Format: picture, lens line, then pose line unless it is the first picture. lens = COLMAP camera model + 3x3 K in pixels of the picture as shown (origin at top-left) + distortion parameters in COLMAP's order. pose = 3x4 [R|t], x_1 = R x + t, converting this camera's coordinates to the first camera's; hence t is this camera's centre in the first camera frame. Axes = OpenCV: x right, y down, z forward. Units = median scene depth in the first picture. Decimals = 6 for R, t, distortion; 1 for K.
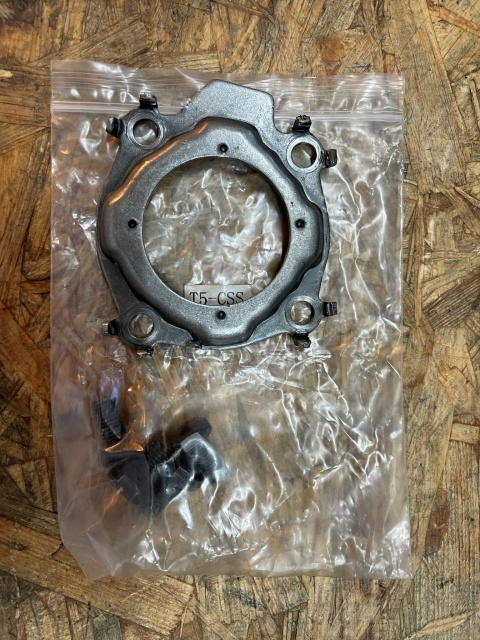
lens RADIAL K [[499.7, 0, 243.0], [0, 499.7, 320.6], [0, 0, 1]] dist [0.063000, -0.122901]
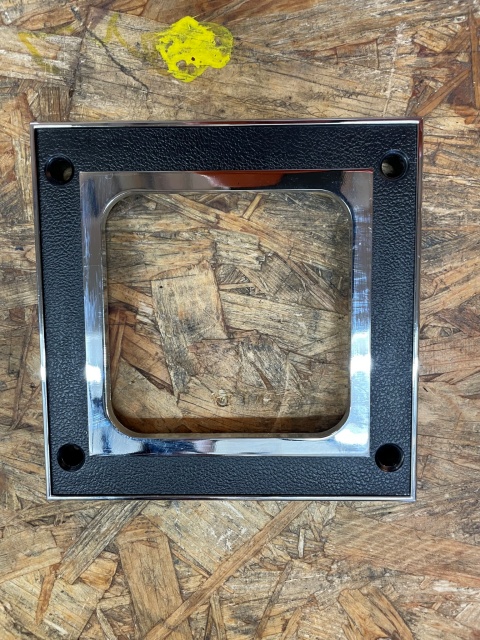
lens RADIAL K [[499.7, 0, 244.2], [0, 499.7, 321.1], [0, 0, 1]] dist [0.063000, -0.122901]
pose [[0.096437, 0.995282, -0.010702, -0.114886], [-0.995339, 0.096421, -0.001945, -1.111630], [-0.000904, 0.010840, 0.999941, -0.120132]]
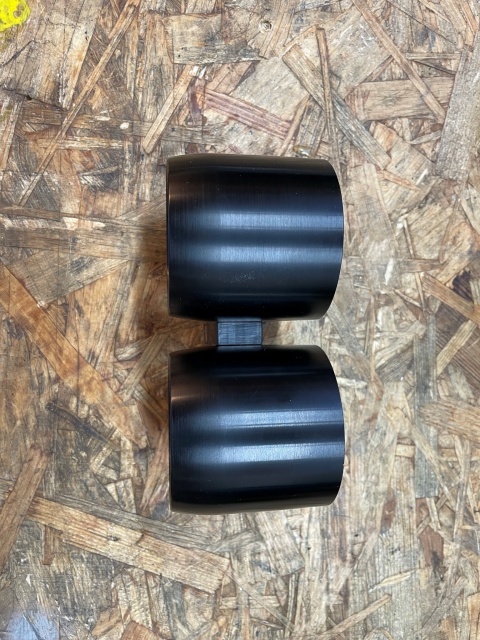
lens RADIAL K [[499.7, 0, 243.7], [0, 499.7, 322.1], [0, 0, 1]] dist [0.063000, -0.122901]
pose [[0.997815, -0.019726, 0.063053, -0.136855], [0.019793, 0.999804, -0.000442, -0.179378], [-0.063032, 0.001690, 0.998010, -0.502103]]
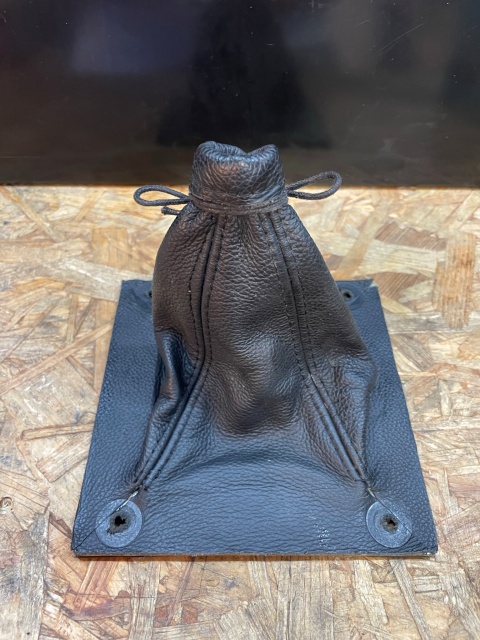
lens RADIAL K [[499.7, 0, 236.3], [0, 499.7, 317.3], [0, 0, 1]] dist [0.063000, -0.122901]
pose [[-0.025977, -0.838224, 0.544707, -0.237297], [0.999583, -0.028661, 0.003566, -0.525477], [0.012622, 0.544573, 0.838619, -0.196774]]
